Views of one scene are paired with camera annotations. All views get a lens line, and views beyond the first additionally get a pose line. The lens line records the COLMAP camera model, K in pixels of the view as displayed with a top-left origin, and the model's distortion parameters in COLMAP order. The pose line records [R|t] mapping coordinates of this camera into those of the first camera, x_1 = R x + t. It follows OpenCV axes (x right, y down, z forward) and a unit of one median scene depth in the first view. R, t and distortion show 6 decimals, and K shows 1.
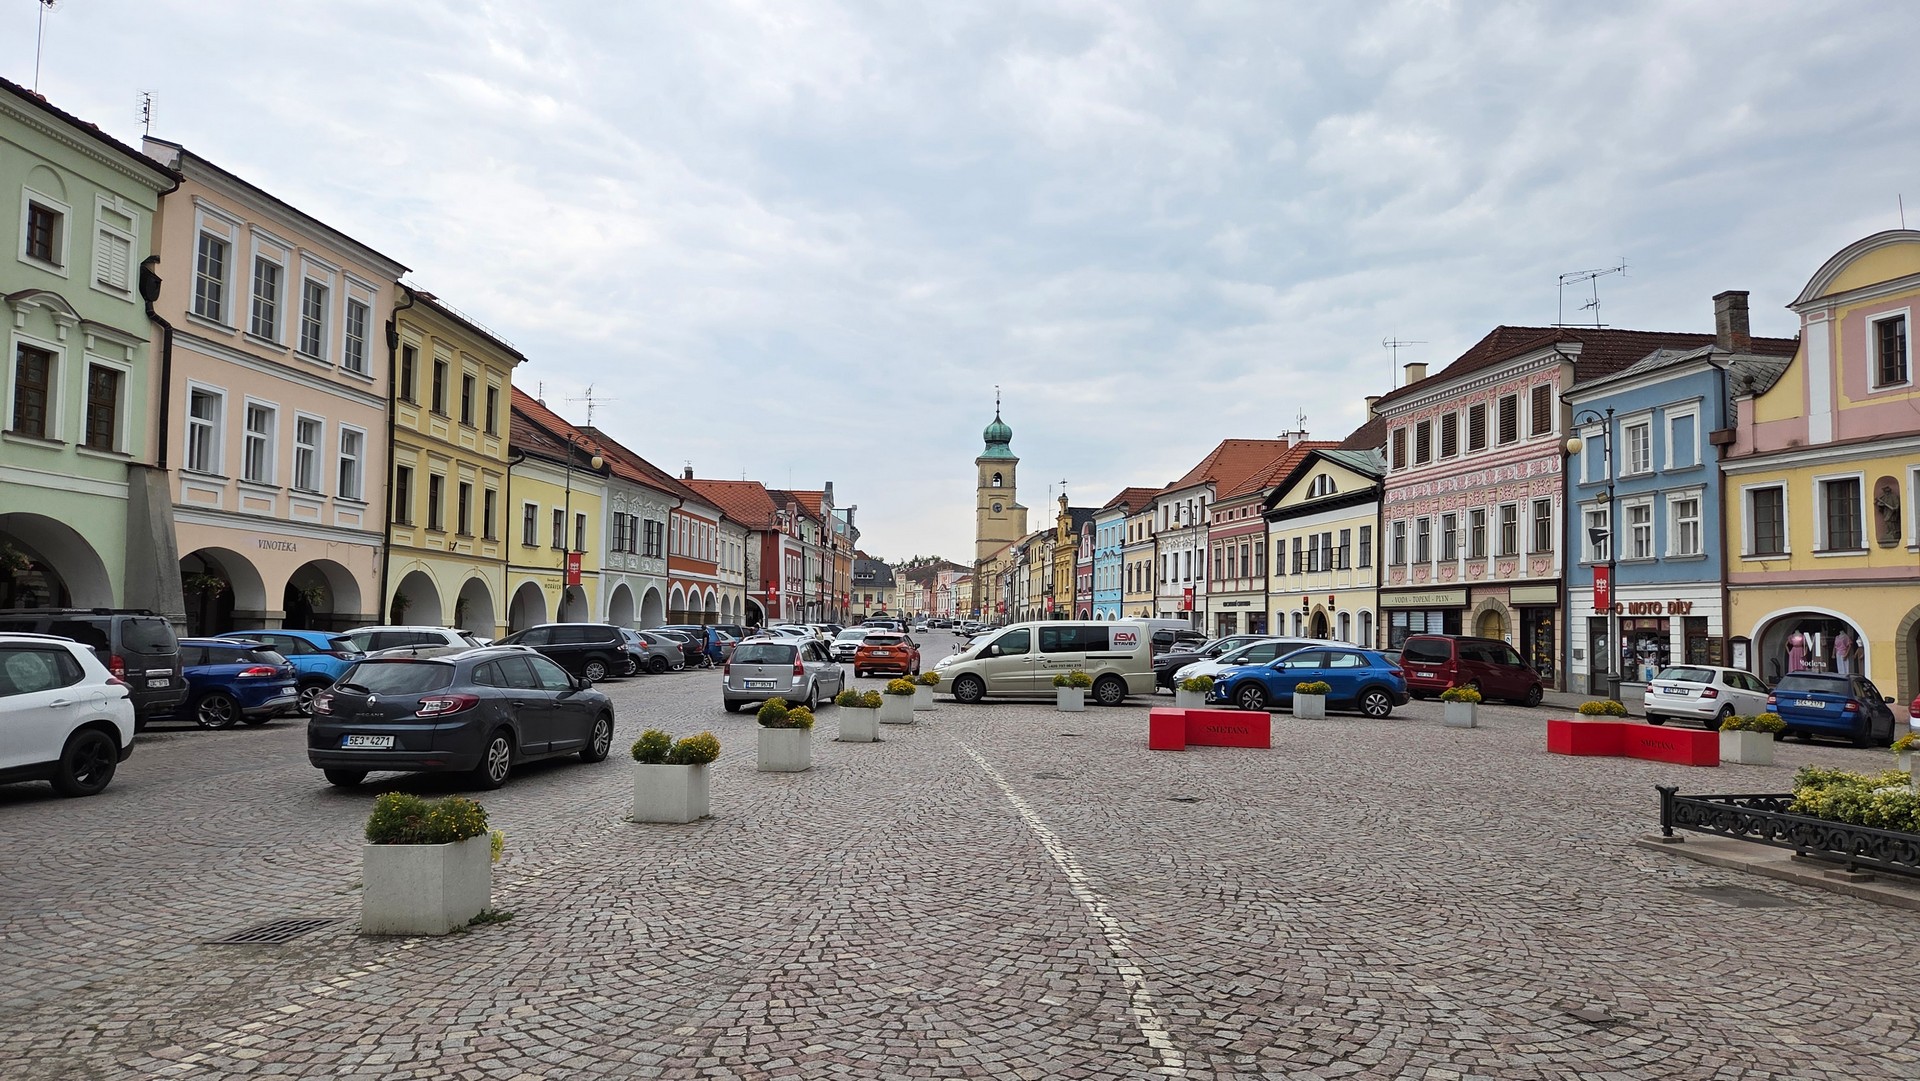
lens RADIAL K [[1276.2, 0, 945.7], [0, 1276.2, 539.9], [0, 0, 1]] dist [0.076125, -0.063994]
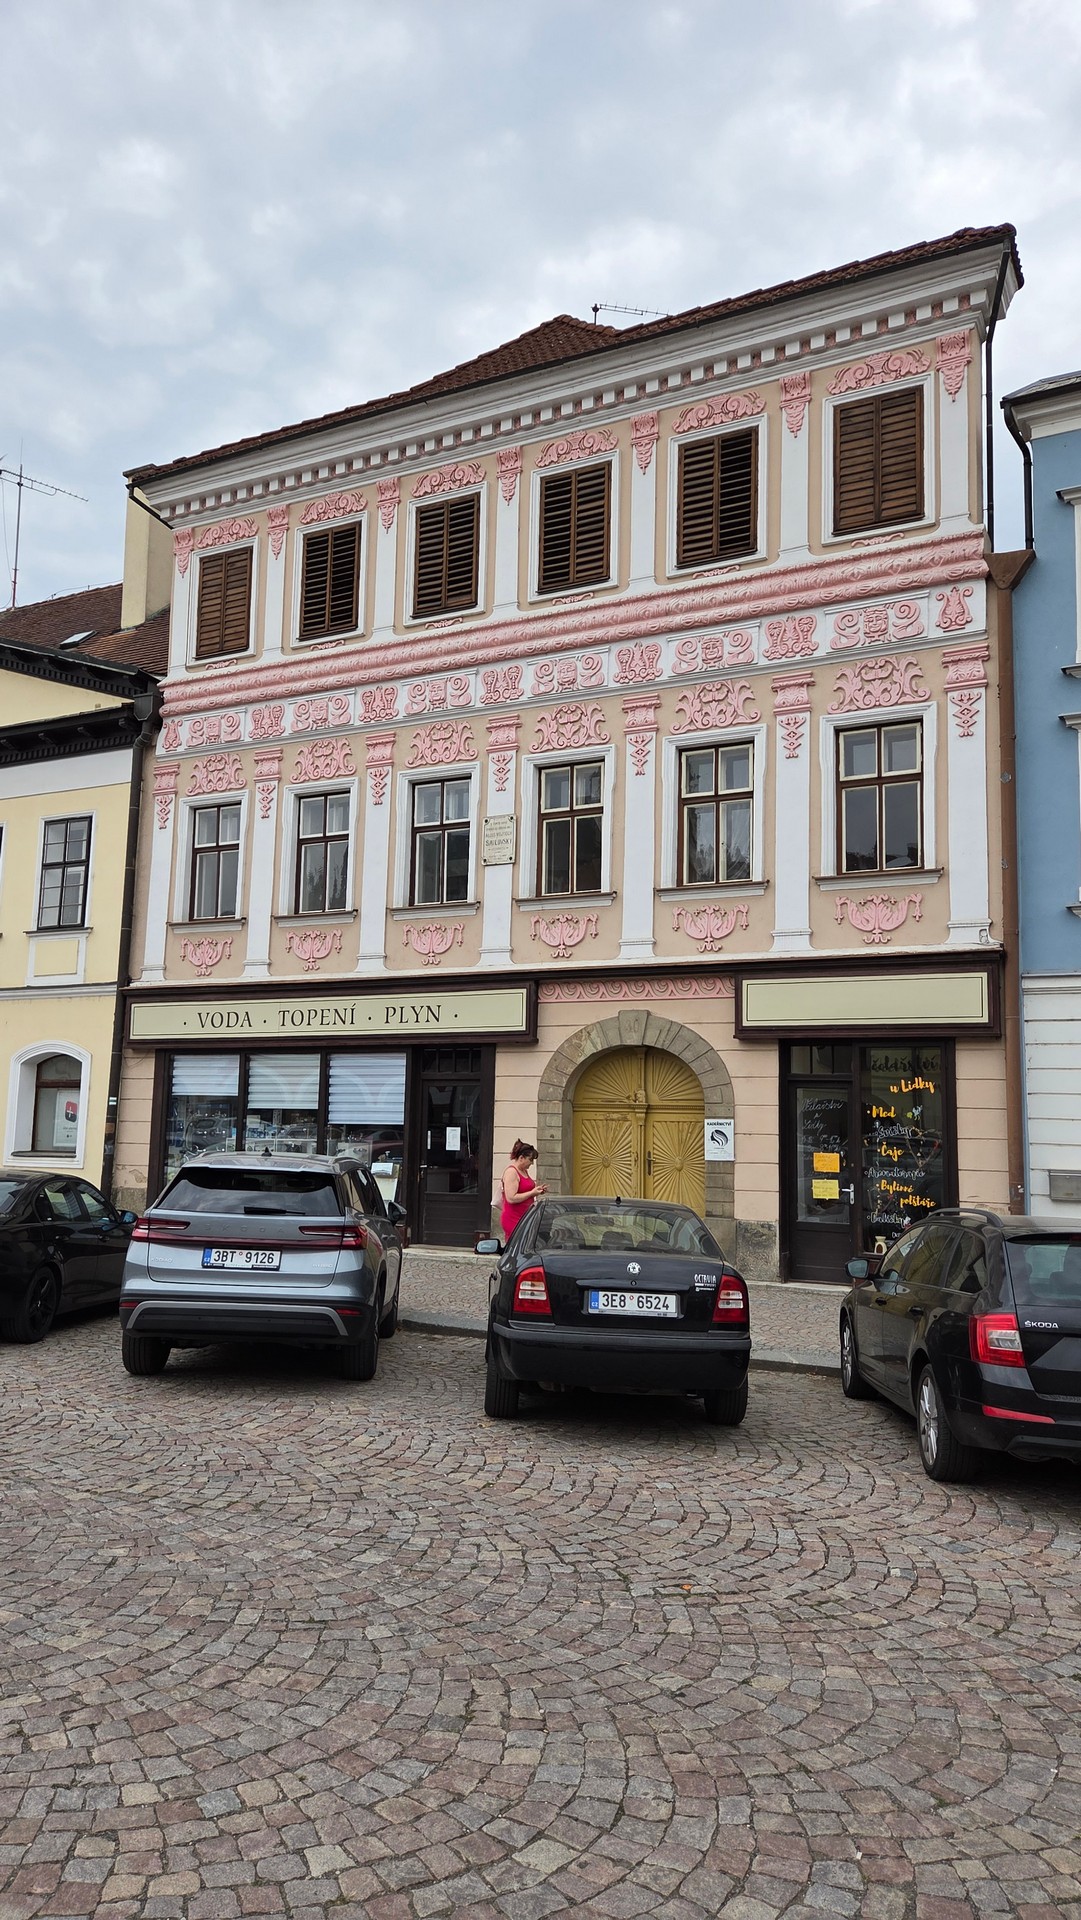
lens RADIAL K [[1271.6, 0, 540.5], [0, 1271.6, 960.0], [0, 0, 1]] dist [0.073536, -0.065611]
pose [[0.574257, 0.083084, 0.814448, 0.133167], [-0.055453, 0.996500, -0.062556, 0.052770], [-0.816795, -0.009240, 0.576854, 0.813721]]
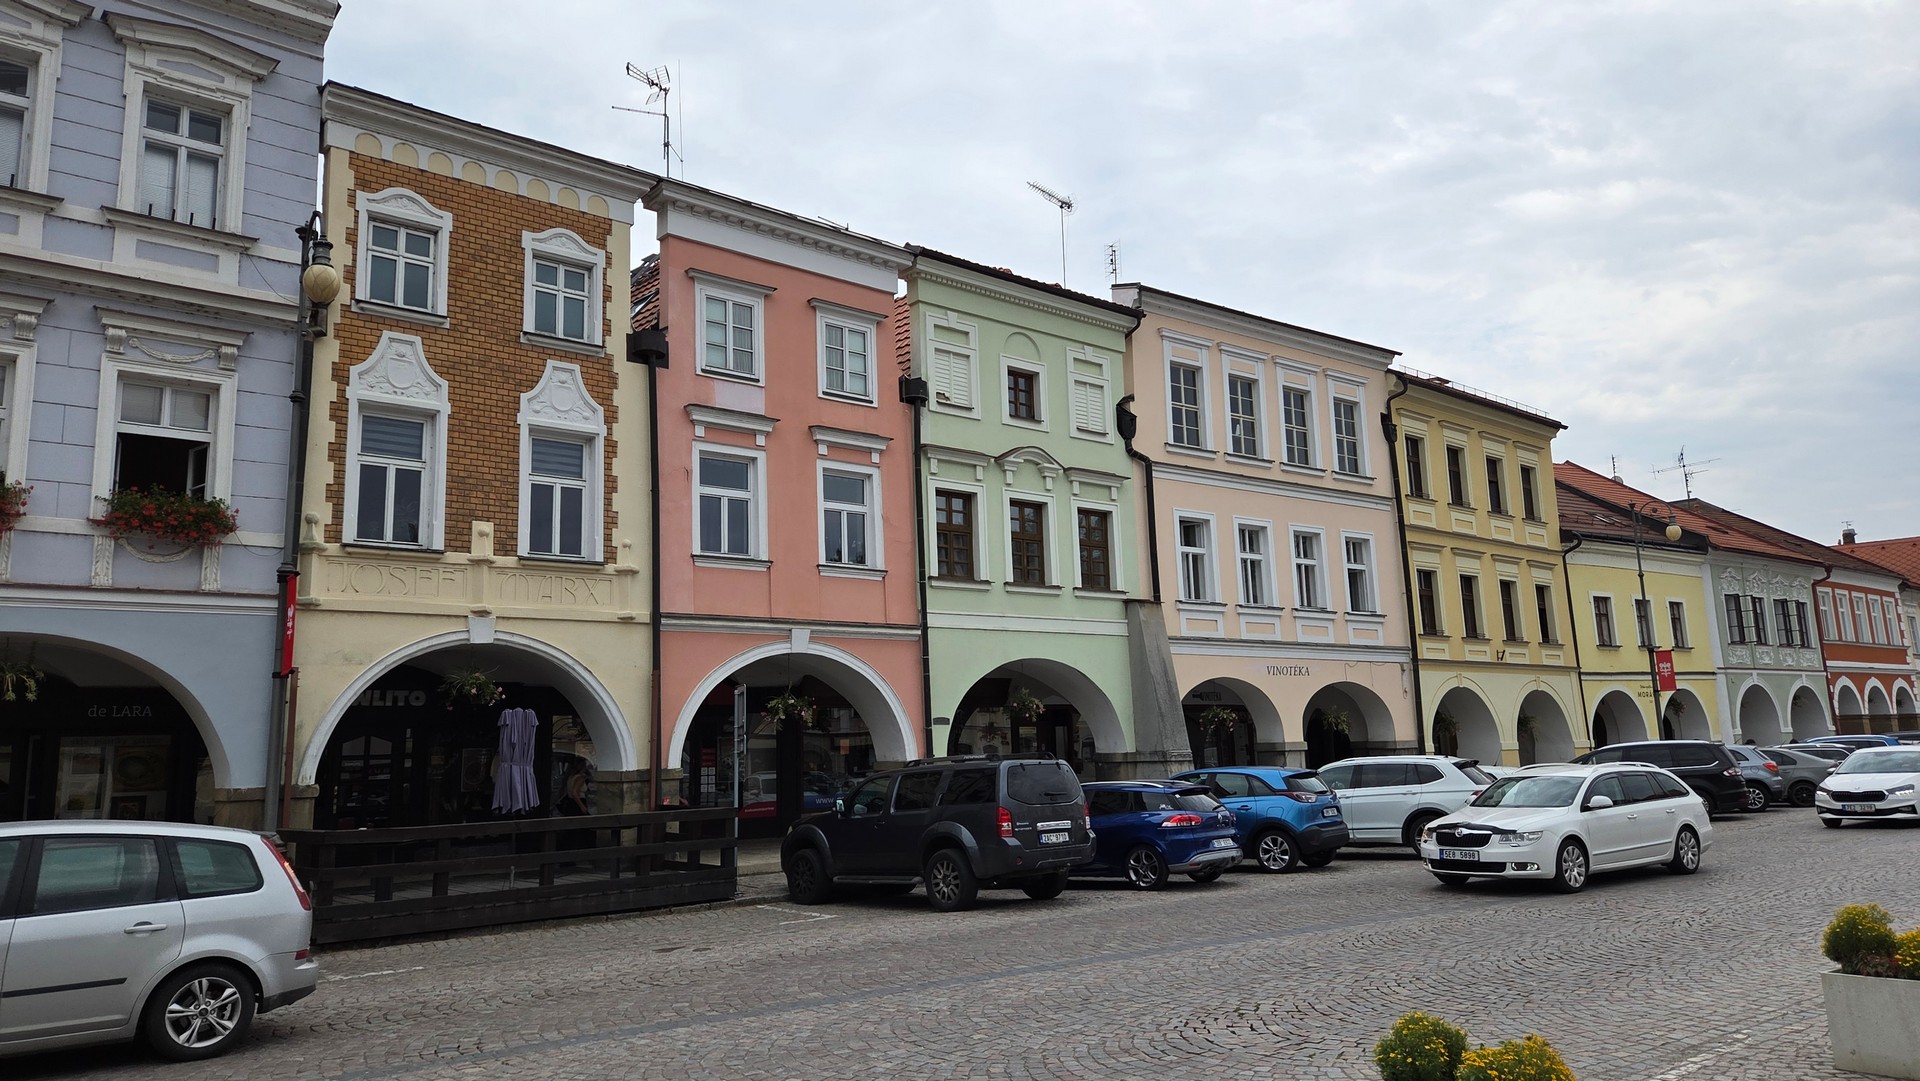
lens RADIAL K [[1271.6, 0, 977.1], [0, 1271.6, 532.9], [0, 0, 1]] dist [0.073536, -0.065611]
pose [[0.682200, -0.164121, -0.712508, 0.002056], [0.094178, 0.986089, -0.136967, 0.010749], [0.725075, 0.026336, 0.688166, 0.191529]]
